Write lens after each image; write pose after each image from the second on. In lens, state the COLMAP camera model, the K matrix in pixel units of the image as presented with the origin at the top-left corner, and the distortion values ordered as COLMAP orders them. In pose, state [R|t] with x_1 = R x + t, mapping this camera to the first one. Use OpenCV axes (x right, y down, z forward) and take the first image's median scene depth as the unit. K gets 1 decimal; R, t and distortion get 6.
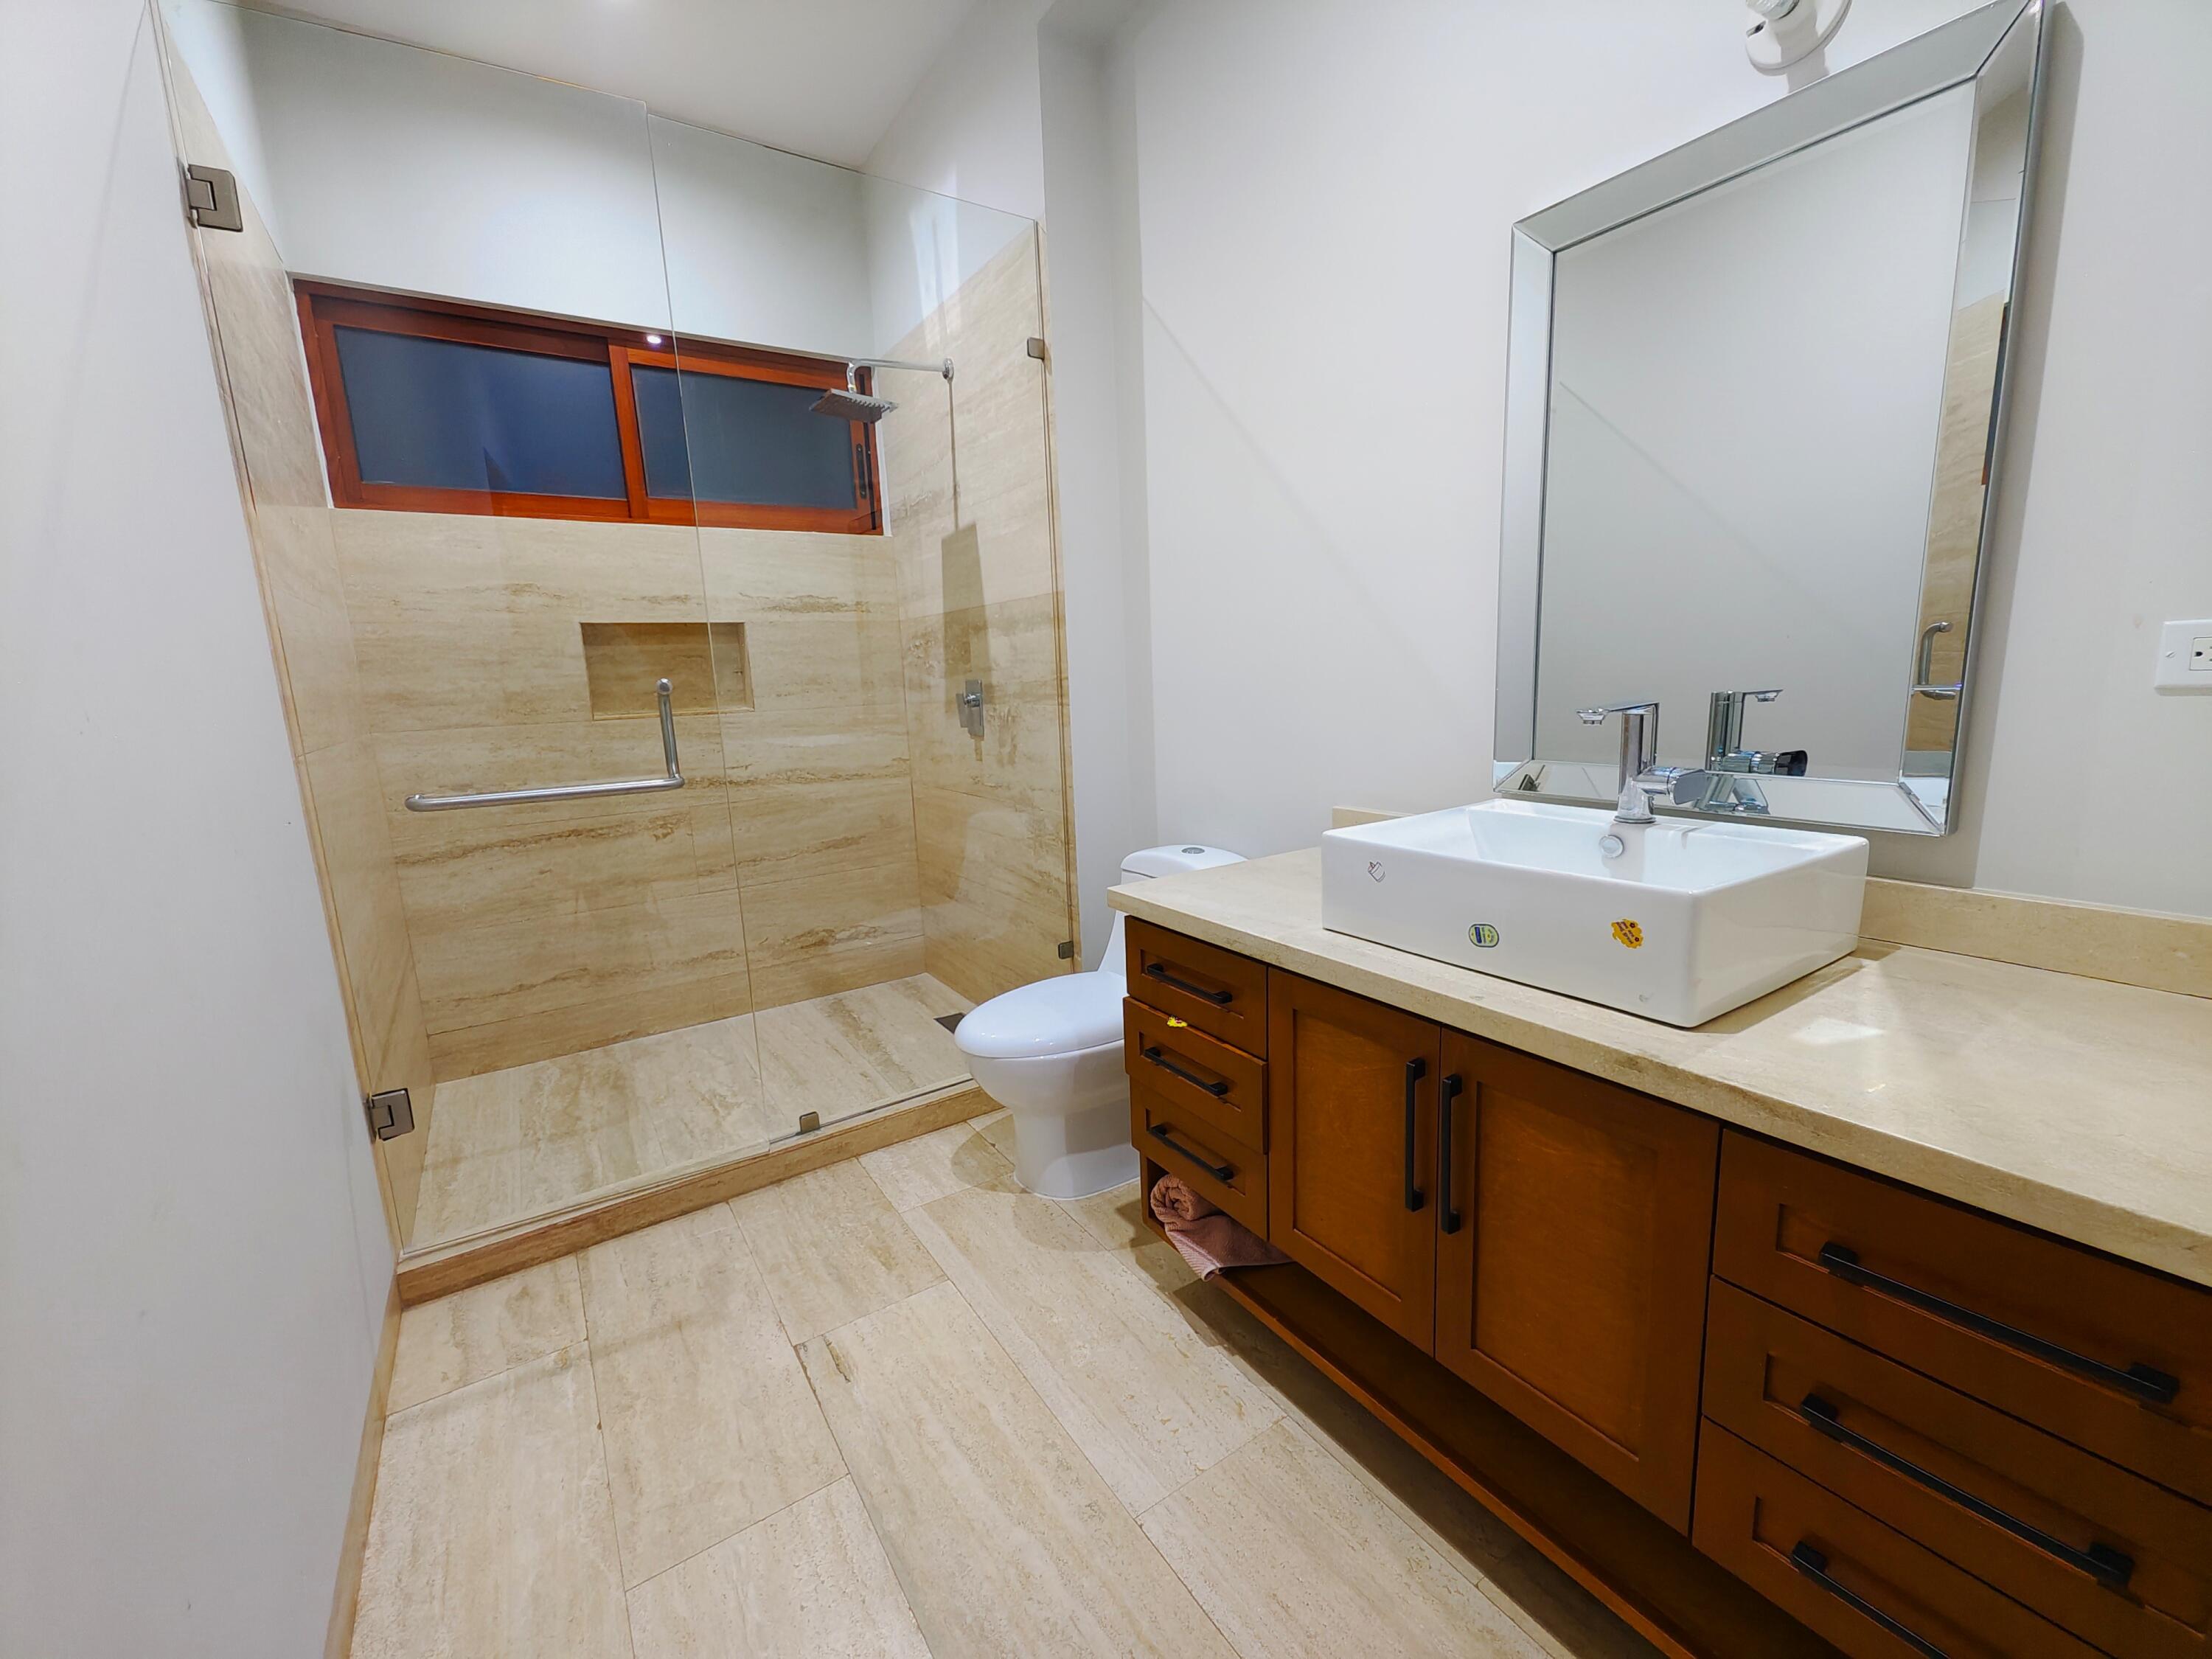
lens RADIAL K [[905.1, 0, 1107.5], [0, 905.1, 835.6], [0, 0, 1]] dist [0.000351, -0.000544]
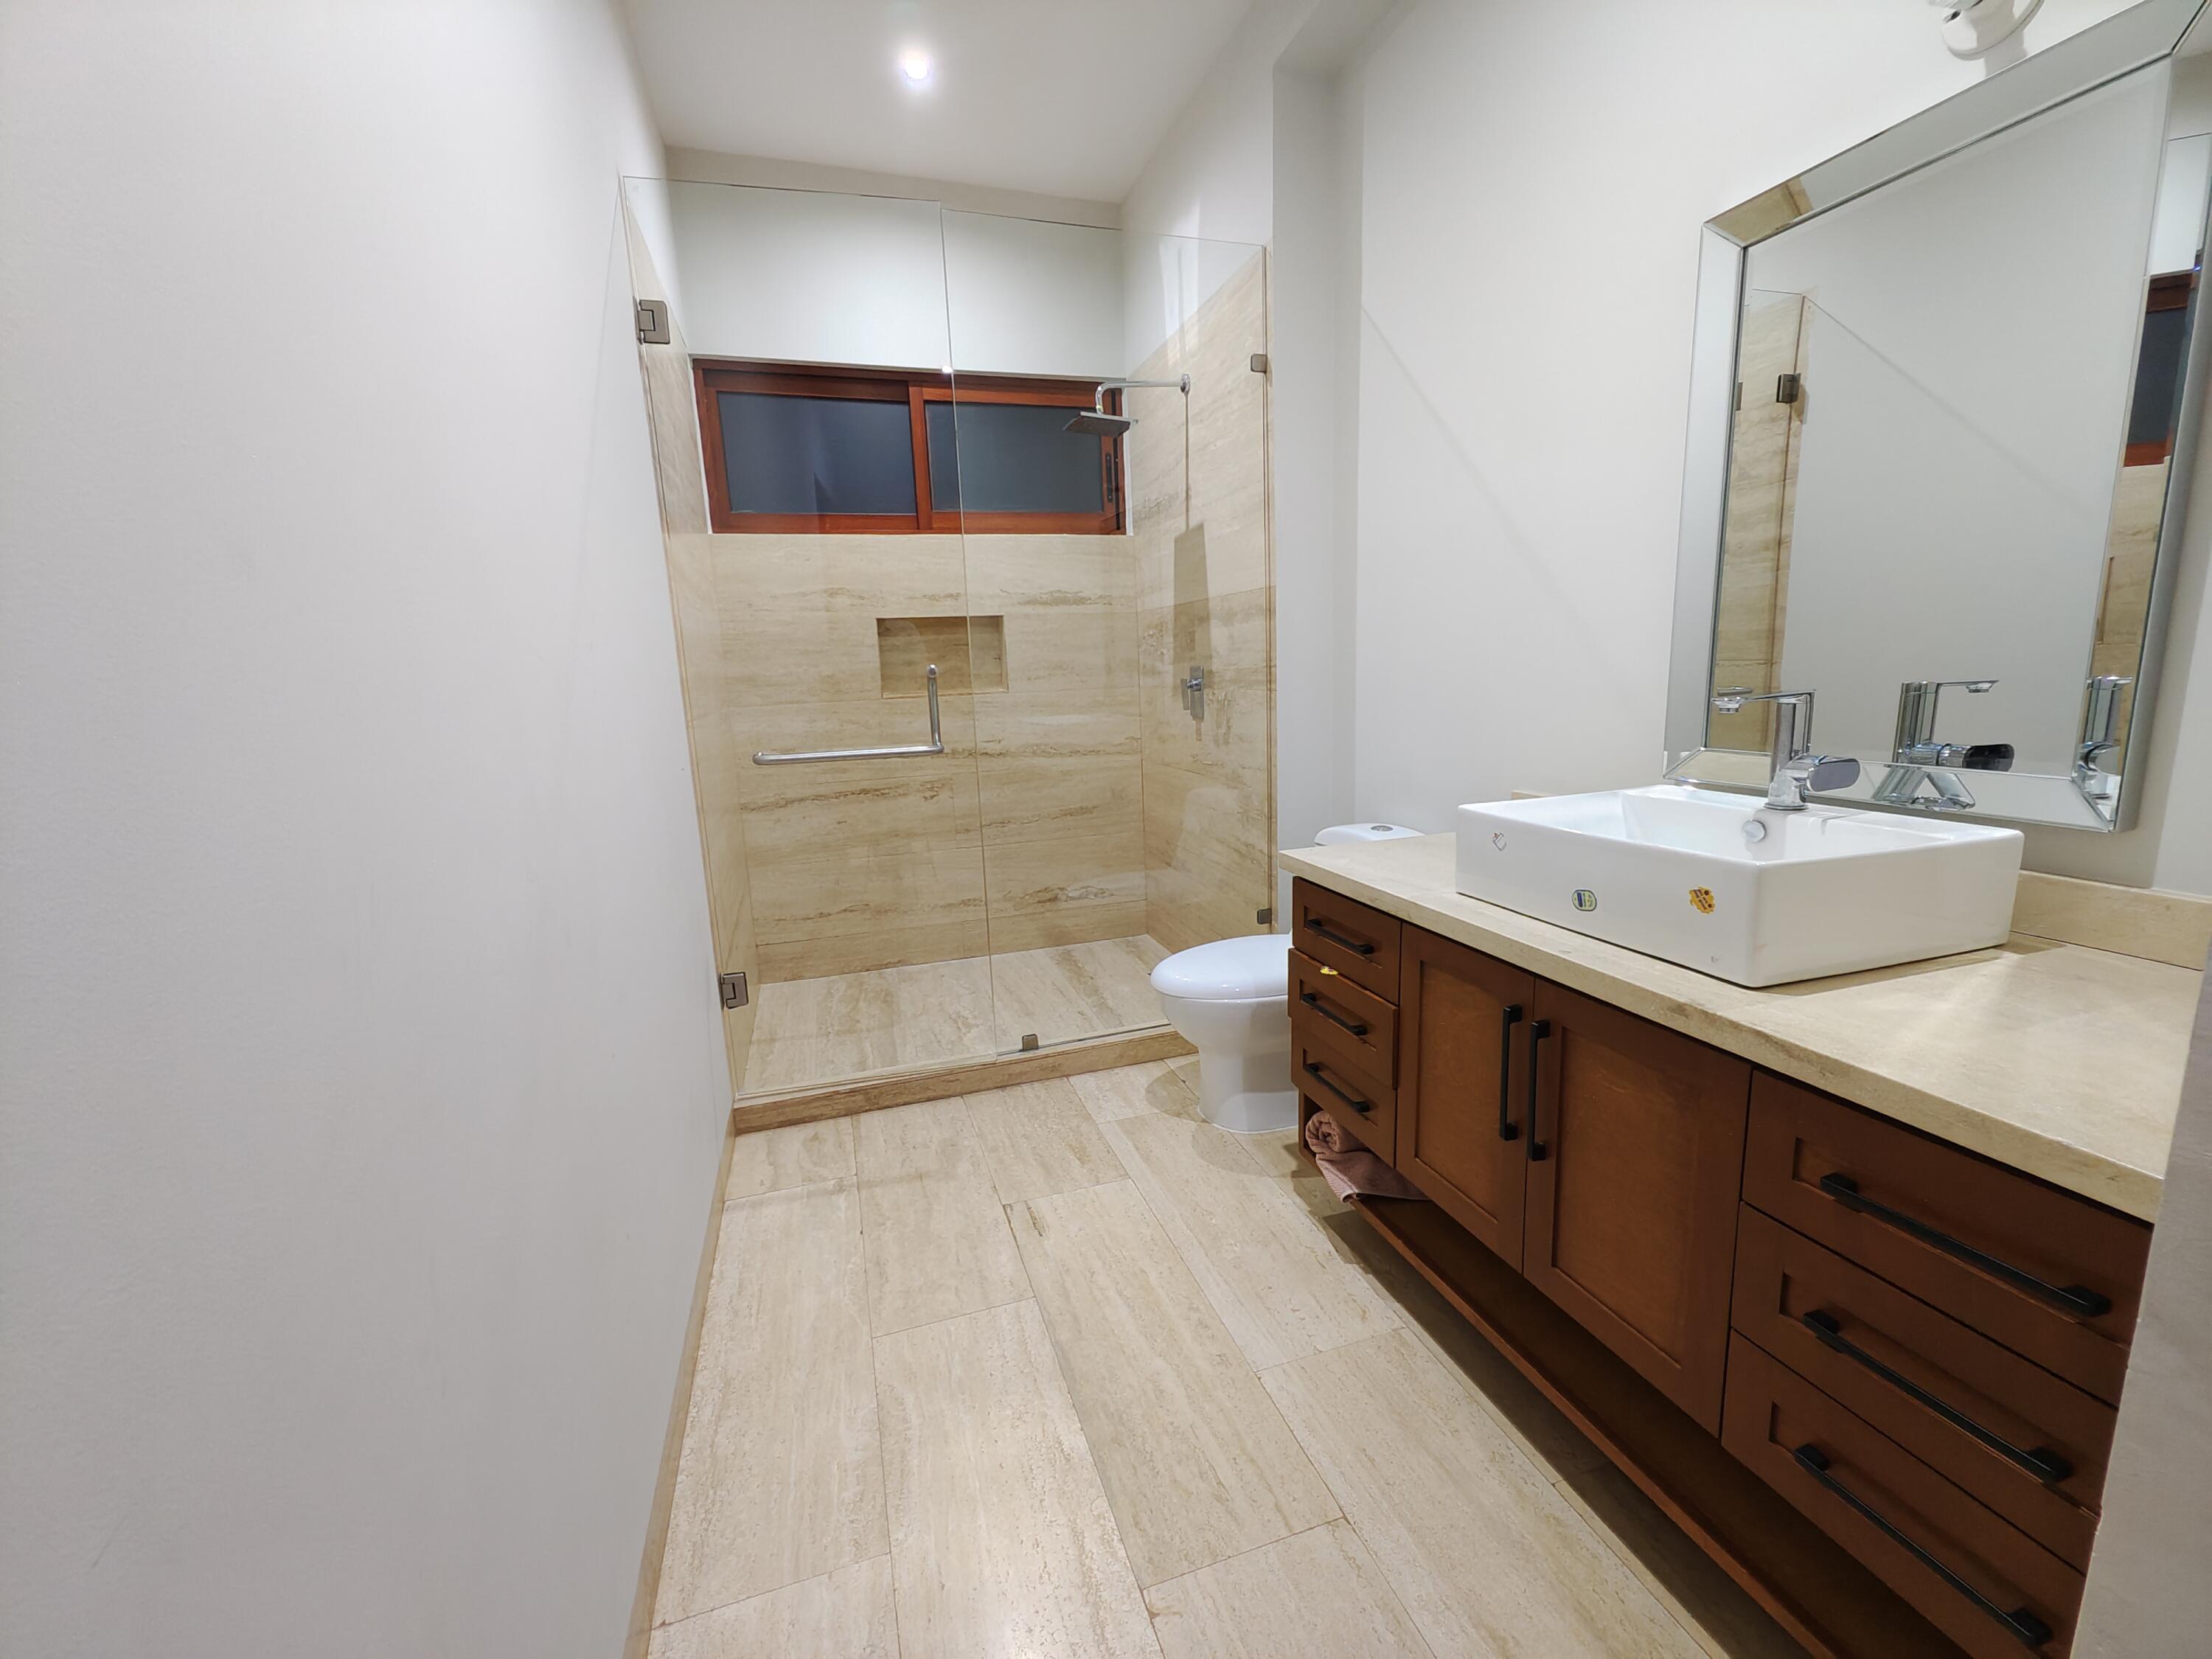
lens RADIAL K [[911.0, 0, 1098.9], [0, 911.0, 833.0], [0, 0, 1]] dist [-0.003042, 0.000488]
pose [[0.959315, 0.052483, -0.277418, 0.092222], [-0.048923, 0.998607, 0.019742, 0.021806], [0.278068, -0.005367, 0.960546, -0.149095]]
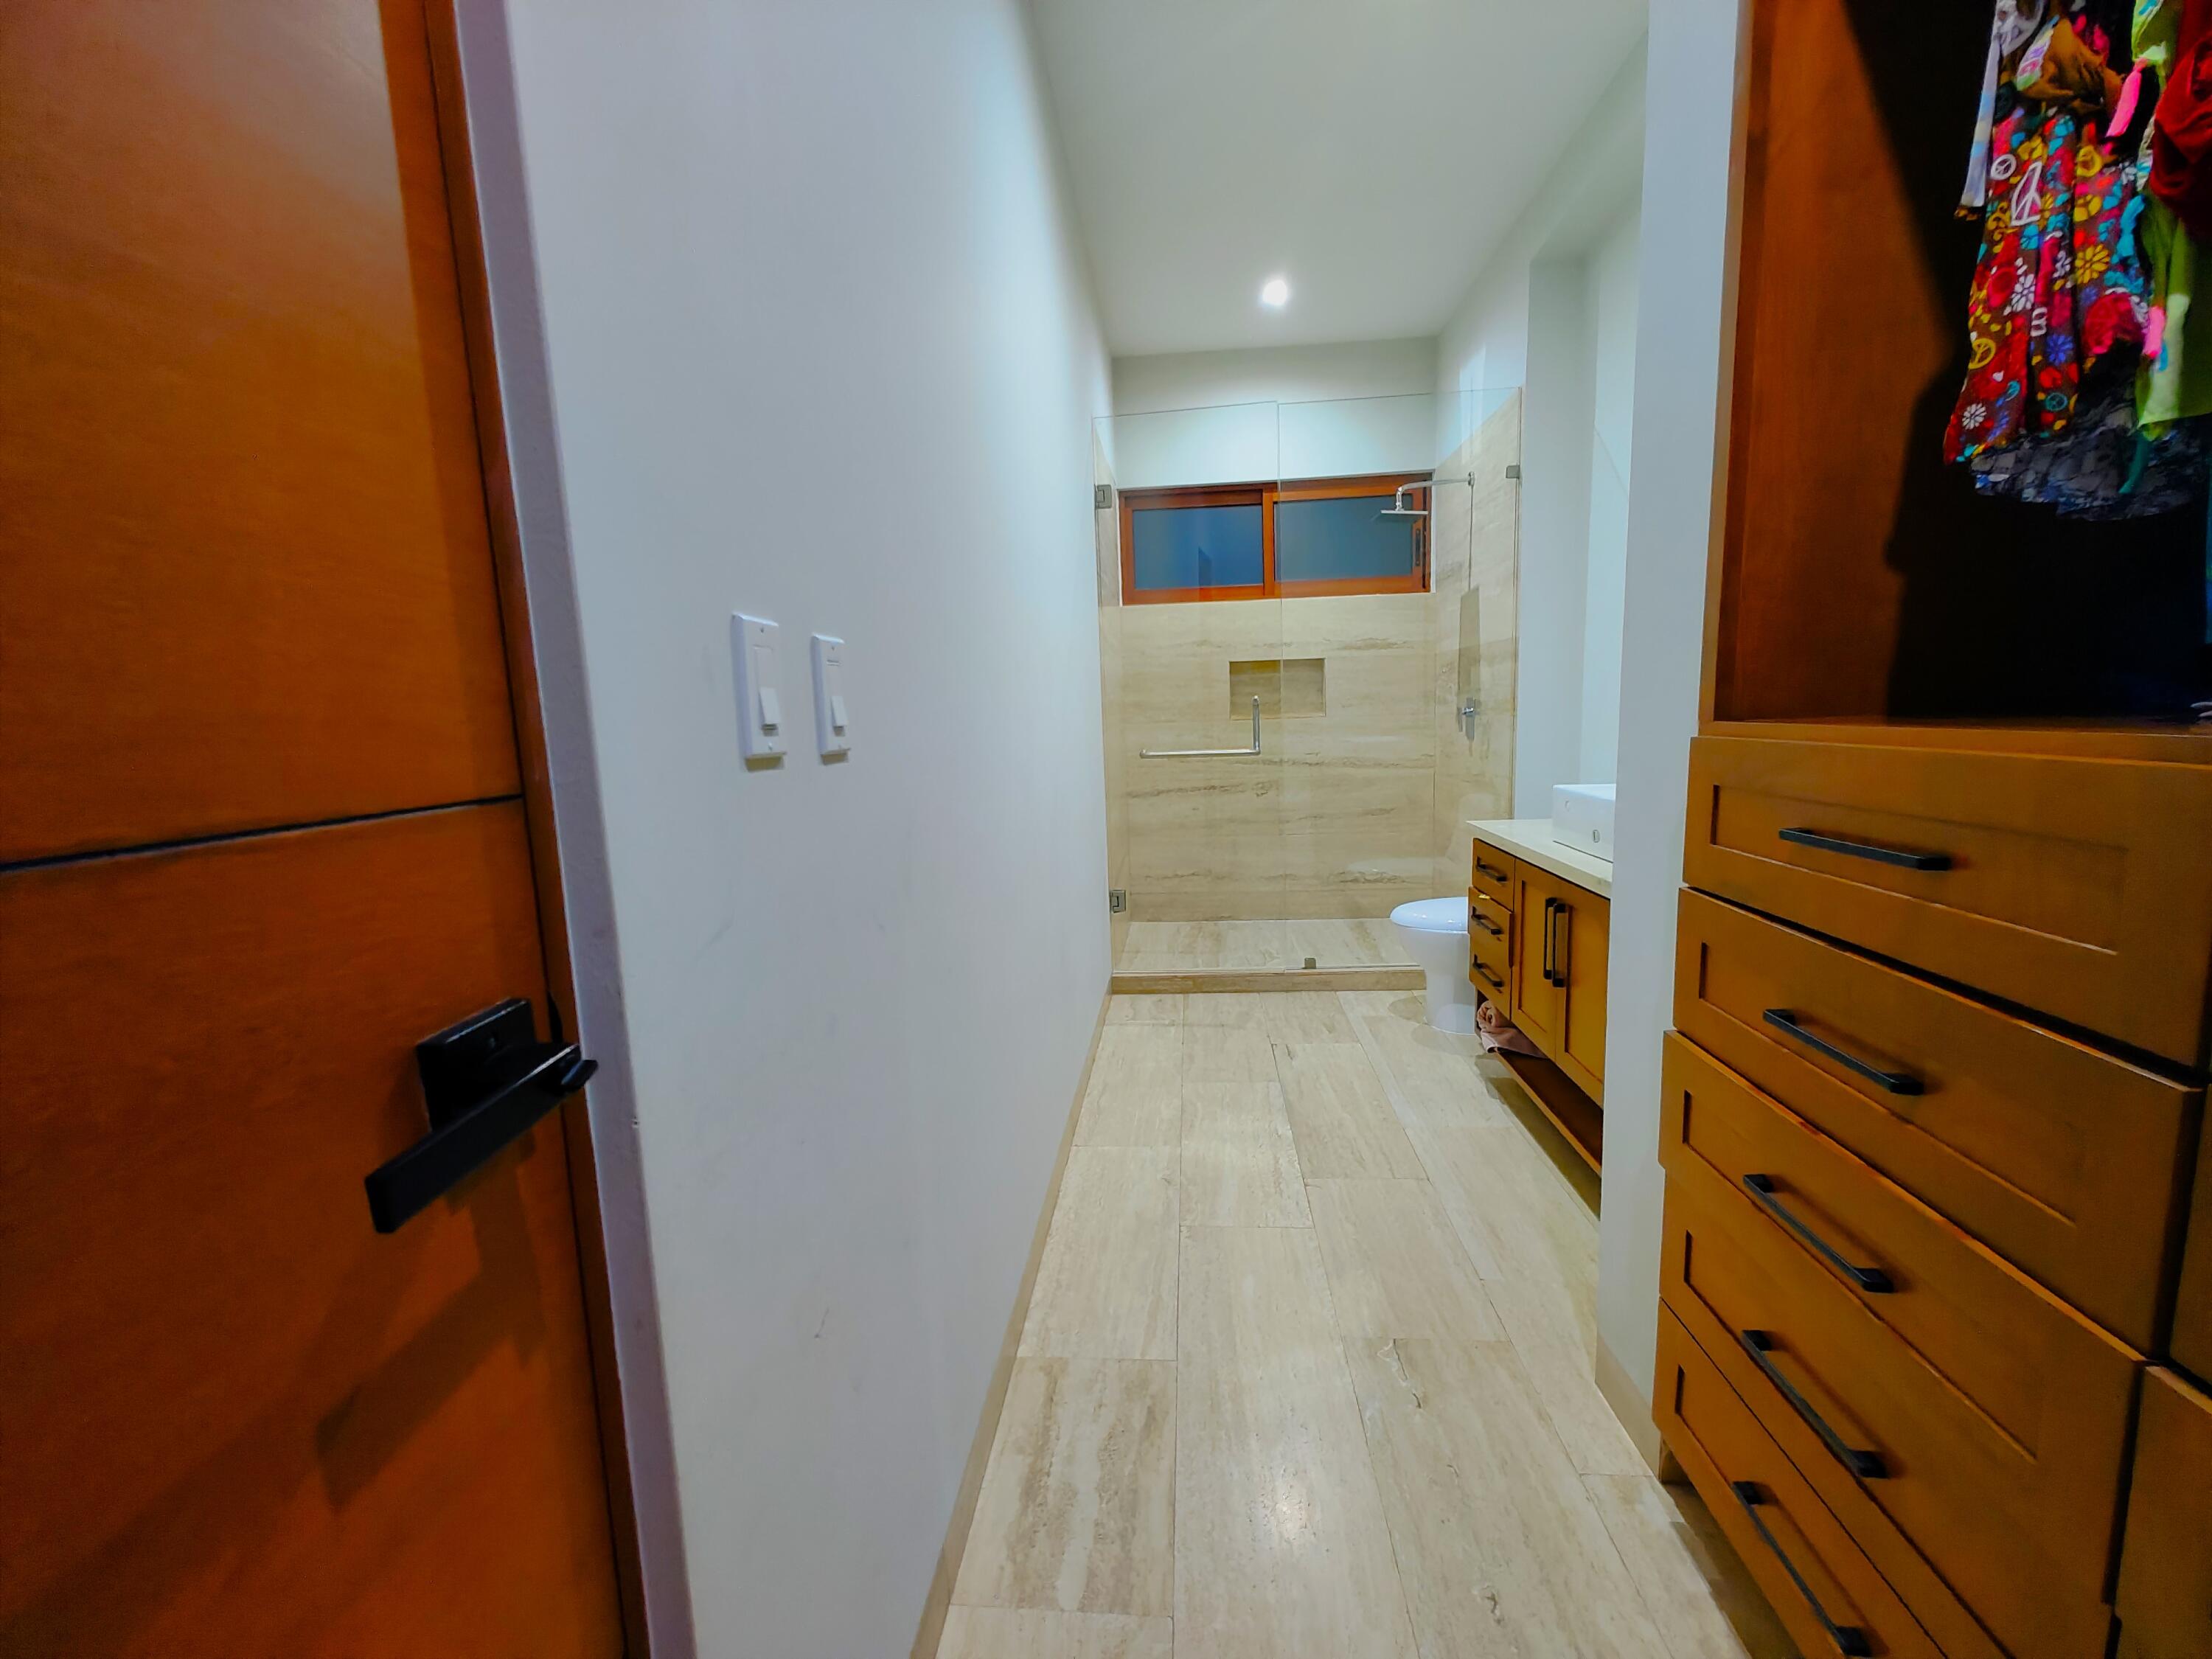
lens RADIAL K [[895.2, 0, 1118.3], [0, 895.2, 827.1], [0, 0, 1]] dist [0.009137, 0.000052]
pose [[0.786041, 0.095158, -0.610807, 0.479718], [-0.107704, 0.994050, 0.016260, 0.103055], [0.608720, 0.053005, 0.791613, -0.678249]]
